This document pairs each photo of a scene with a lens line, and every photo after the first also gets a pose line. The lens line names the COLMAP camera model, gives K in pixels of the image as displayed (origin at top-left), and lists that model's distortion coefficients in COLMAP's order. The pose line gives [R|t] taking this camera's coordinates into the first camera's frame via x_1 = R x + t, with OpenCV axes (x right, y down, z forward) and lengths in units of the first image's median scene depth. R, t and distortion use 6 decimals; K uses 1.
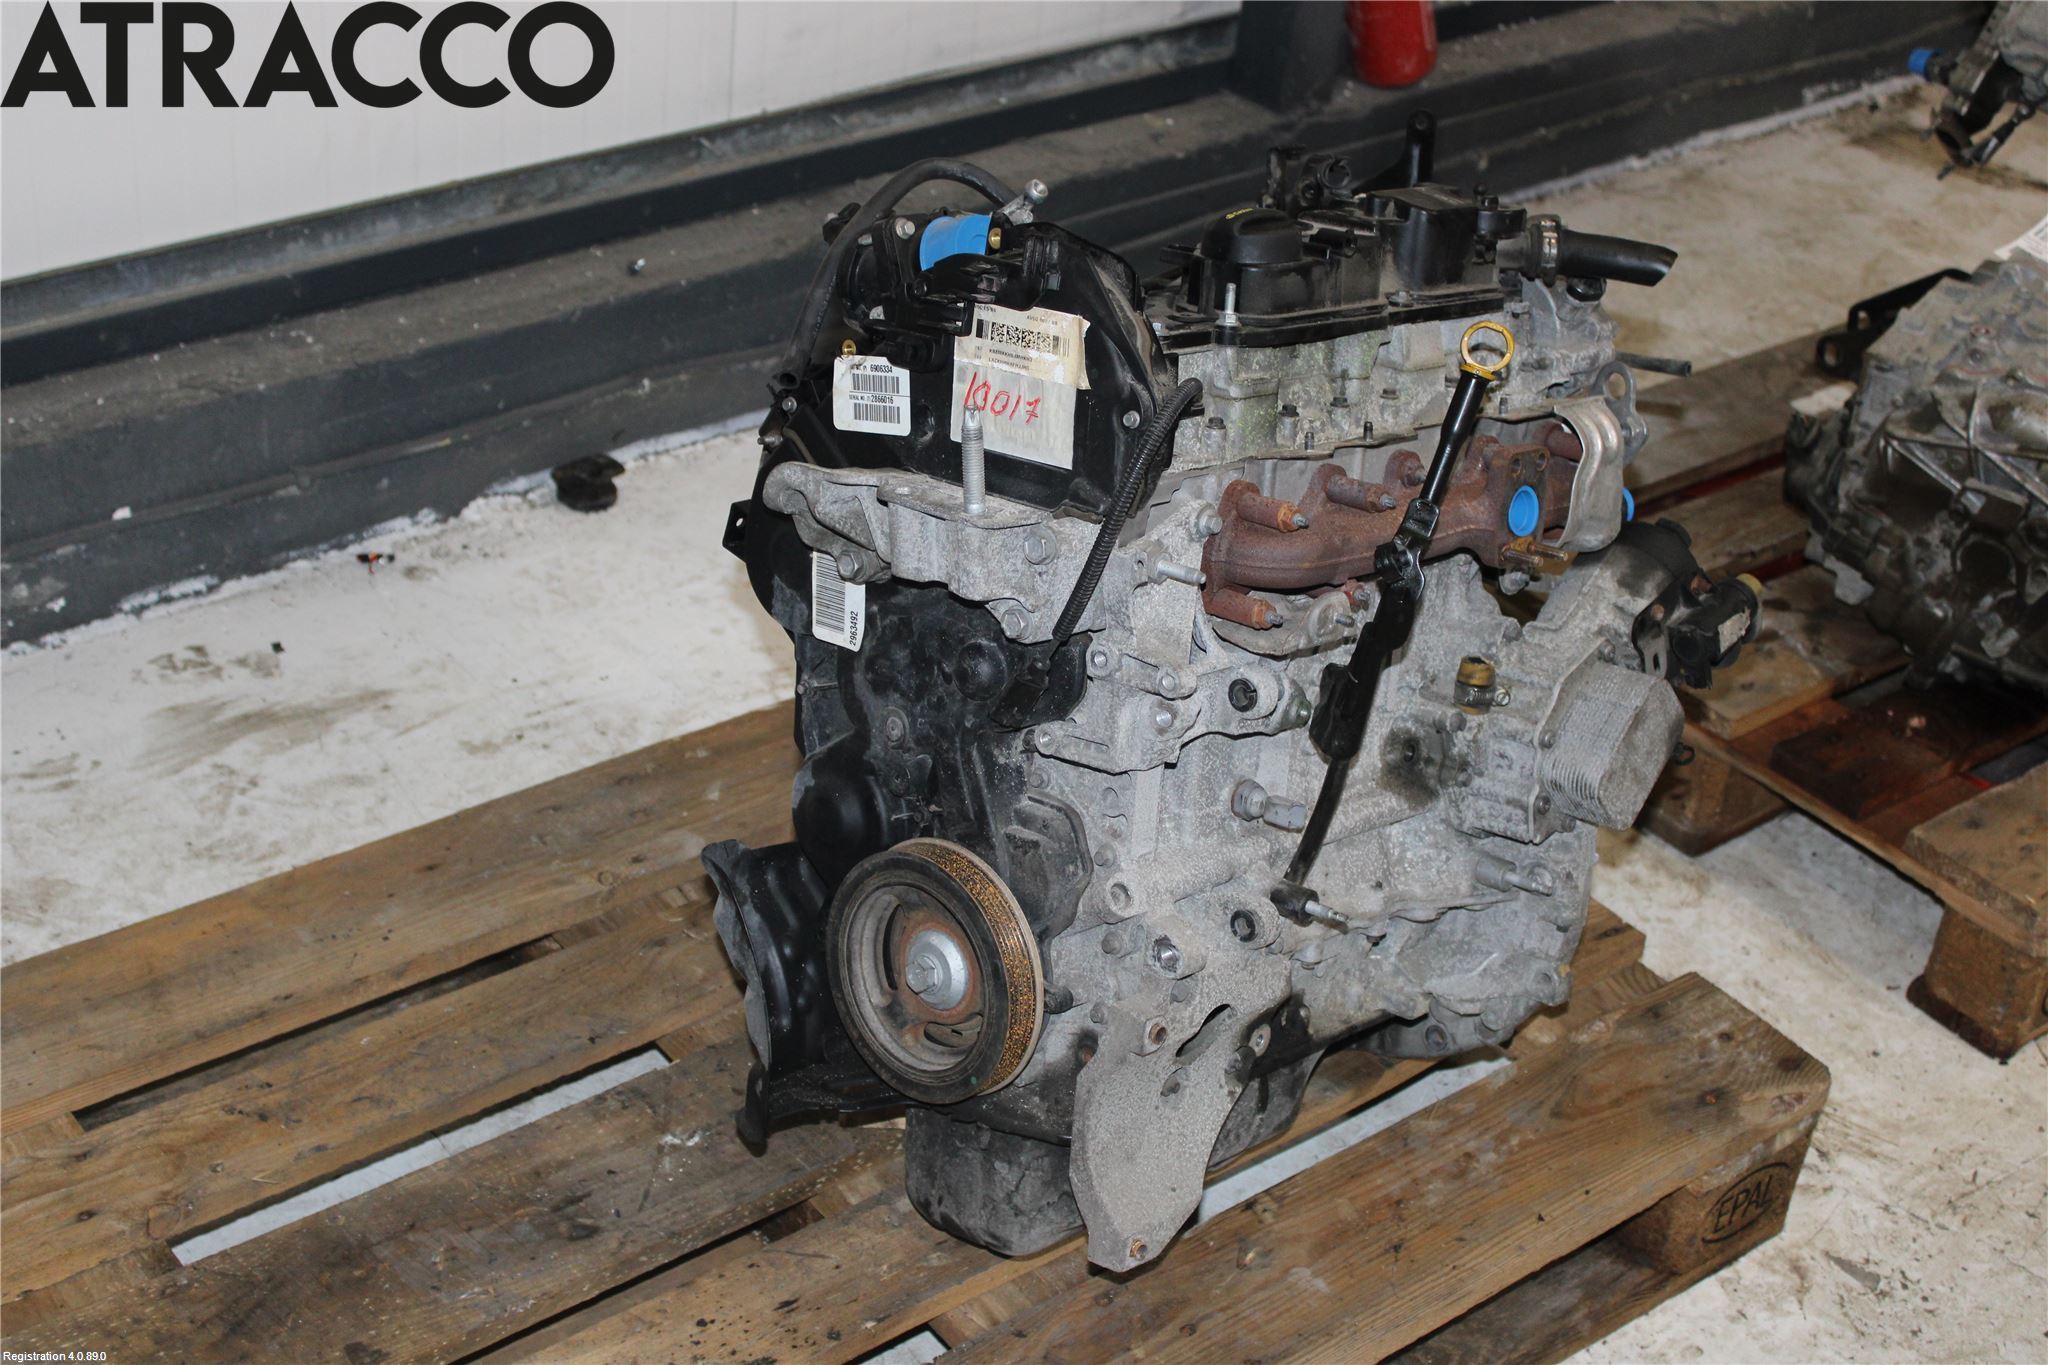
lens RADIAL K [[2986.0, 0, 1028.4], [0, 2986.0, 678.0], [0, 0, 1]] dist [-0.015538, 0.000000]
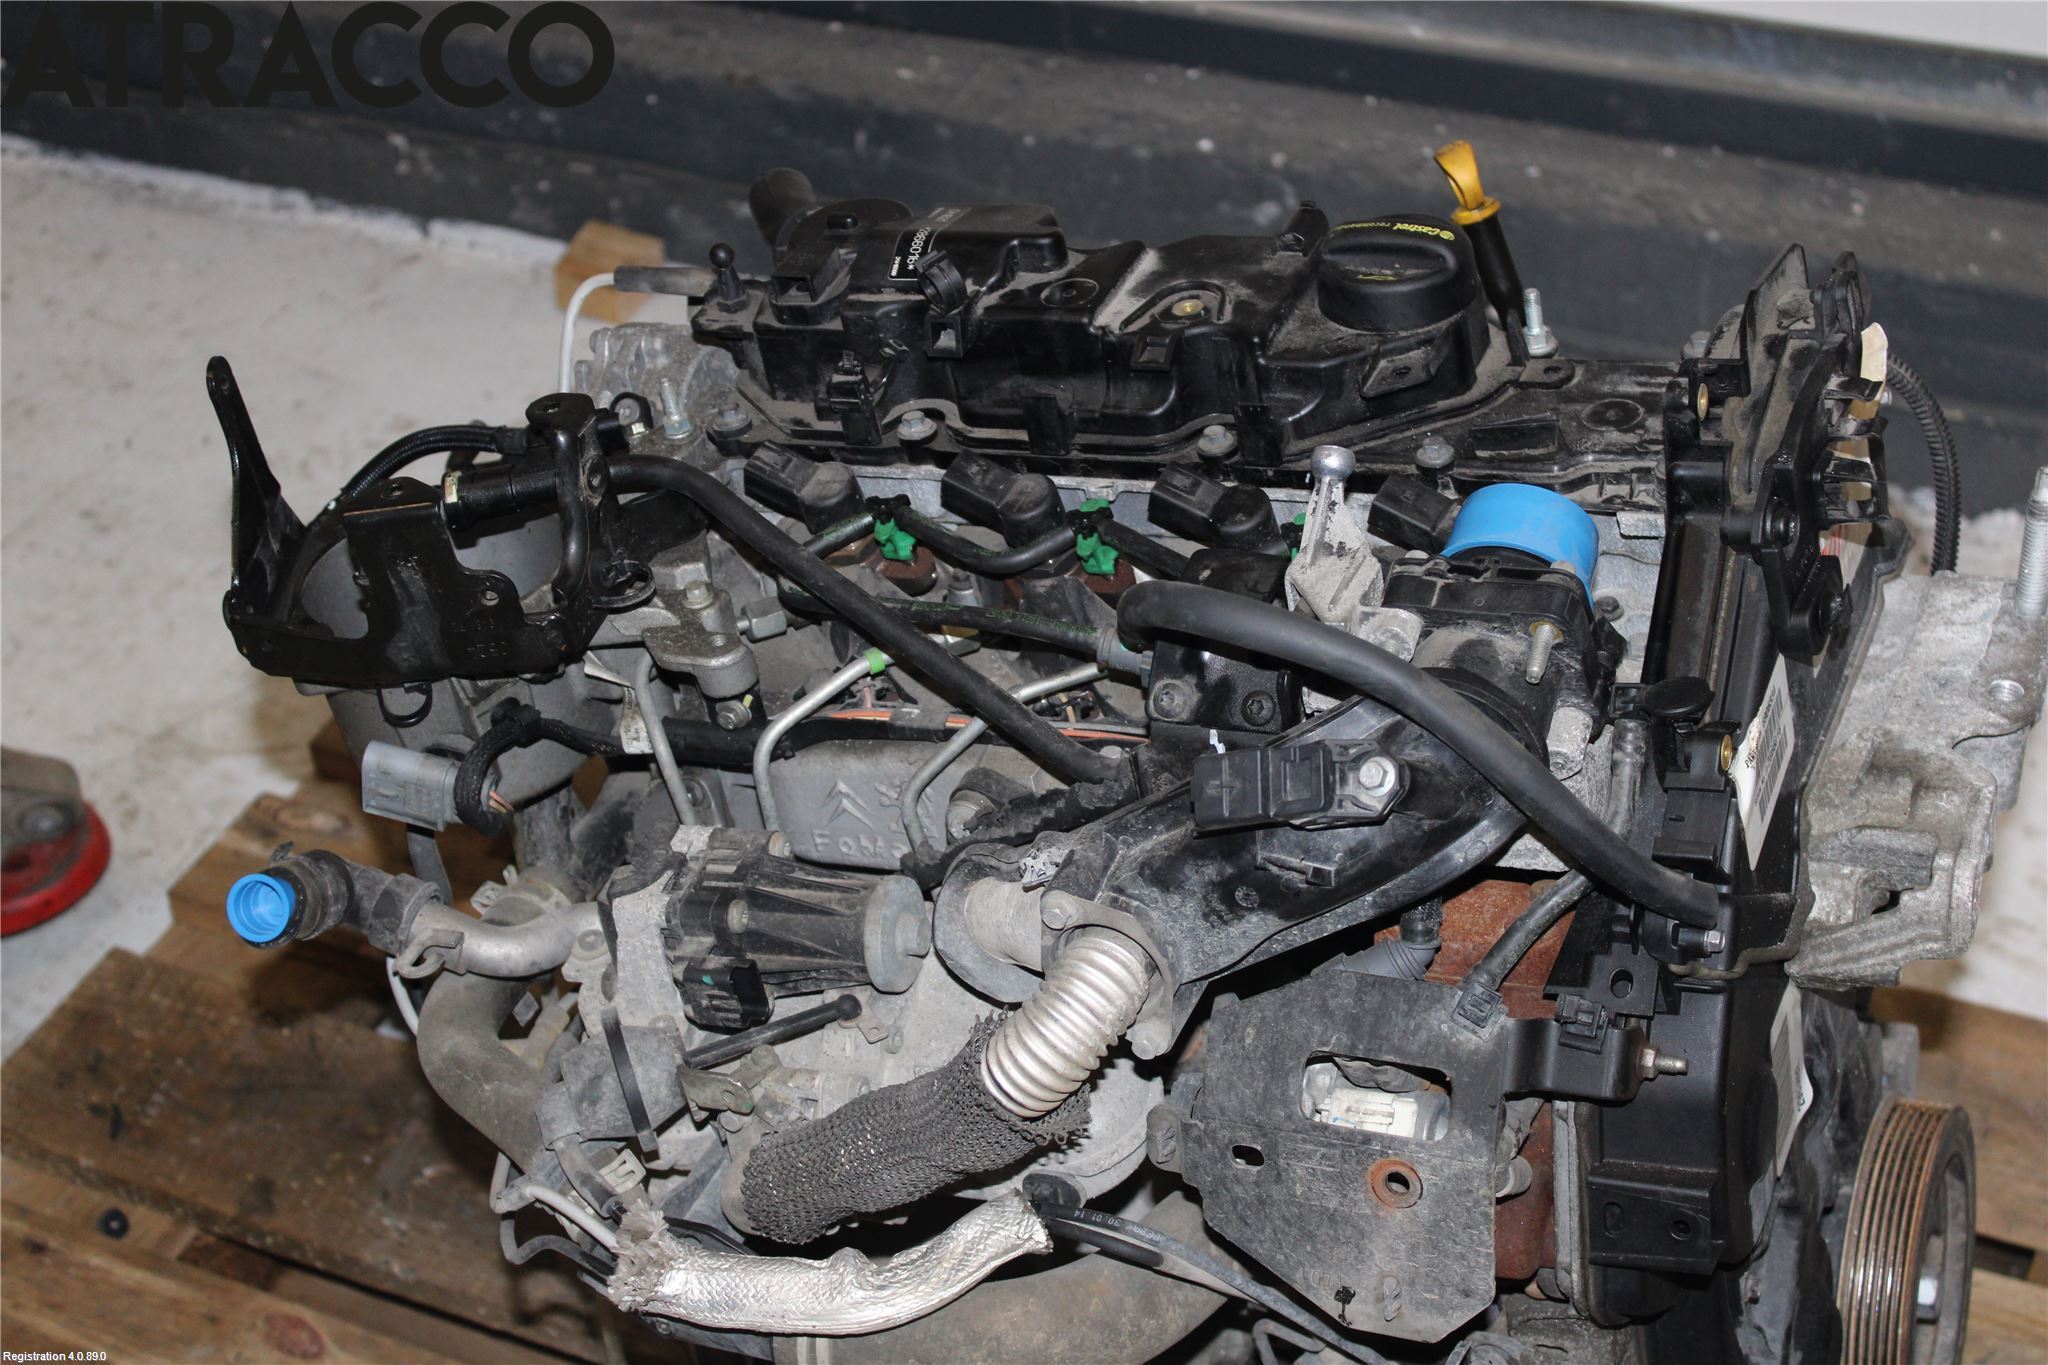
lens RADIAL K [[3437.5, 0, 1017.5], [0, 3437.5, 681.7], [0, 0, 1]] dist [-0.006636, 0.000000]
pose [[0.422880, 0.471216, -0.774034, 0.370273], [-0.386078, 0.866452, 0.316551, -0.197191], [0.819827, 0.164975, 0.548331, 0.387861]]
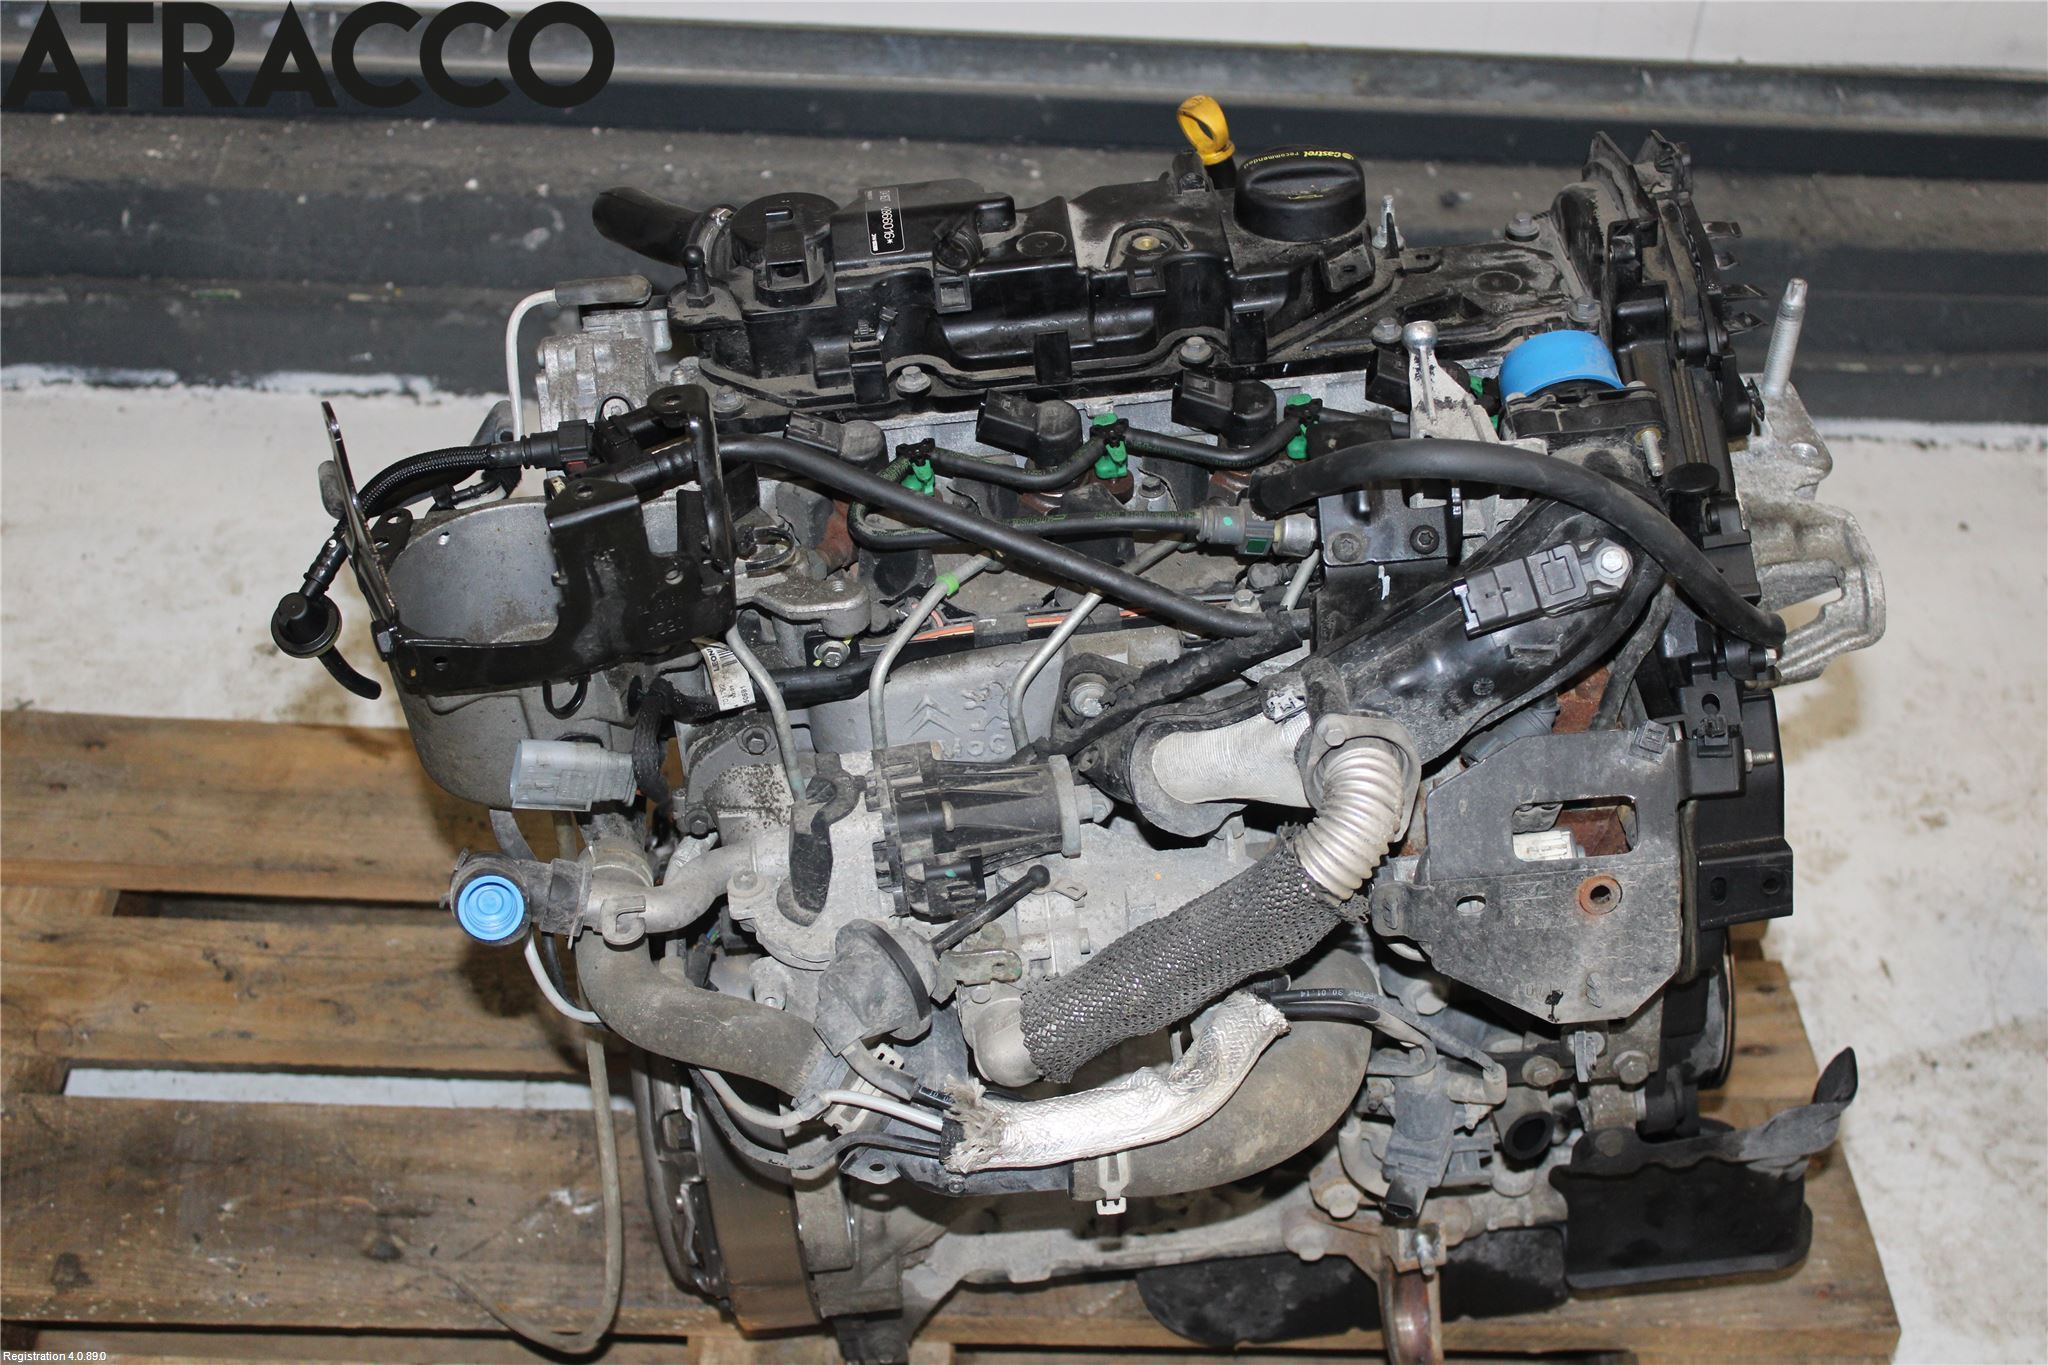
lens RADIAL K [[3036.4, 0, 1026.5], [0, 3036.4, 688.6], [0, 0, 1]] dist [-0.020204, 0.000000]
pose [[0.799206, 0.354436, -0.485432, 0.242865], [-0.323350, 0.934340, 0.149845, -0.103618], [0.506669, 0.037207, 0.861337, 0.229889]]
